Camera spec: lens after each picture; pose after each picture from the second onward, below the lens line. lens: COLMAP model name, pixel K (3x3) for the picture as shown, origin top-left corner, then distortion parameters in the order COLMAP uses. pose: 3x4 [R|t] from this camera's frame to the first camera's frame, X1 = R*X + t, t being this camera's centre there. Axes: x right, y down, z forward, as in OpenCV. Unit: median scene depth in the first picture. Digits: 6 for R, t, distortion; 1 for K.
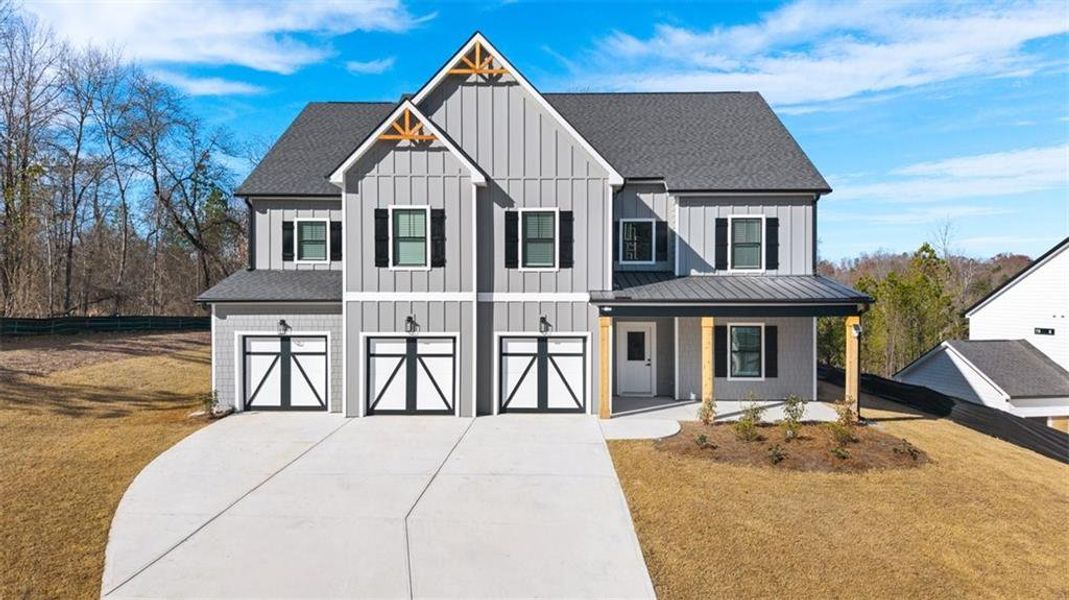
lens RADIAL K [[737.1, 0, 517.9], [0, 737.1, 296.8], [0, 0, 1]] dist [-0.005826, -0.000393]
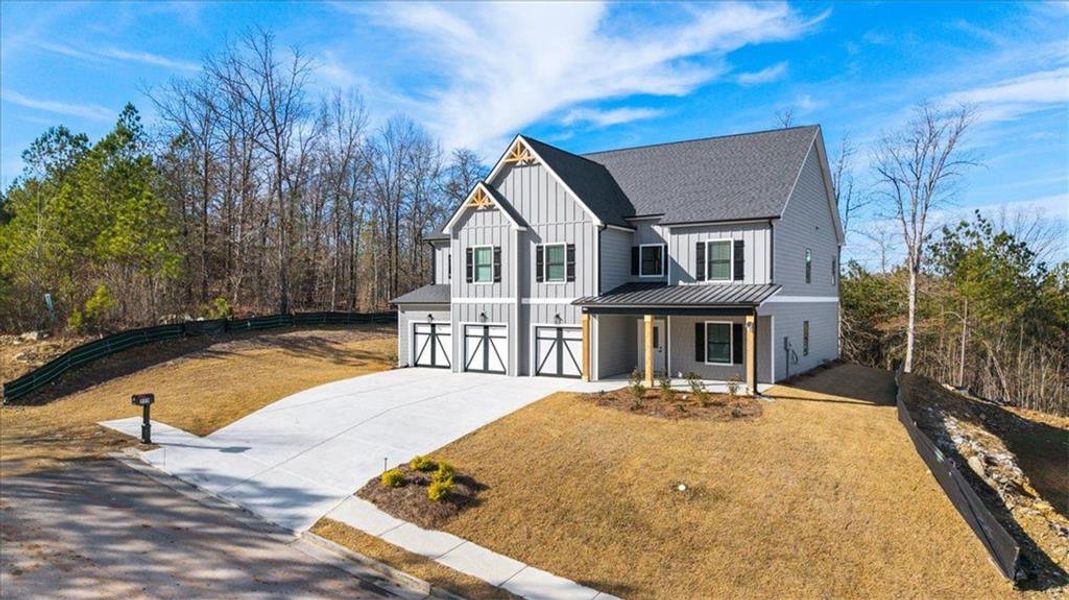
lens RADIAL K [[697.8, 0, 503.9], [0, 697.8, 294.5], [0, 0, 1]] dist [-0.003812, -0.001971]
pose [[0.841458, -0.002430, -0.540317, 0.712501], [-0.002162, 0.999967, -0.007863, -0.001638], [0.540318, 0.007785, 0.841425, -0.274374]]
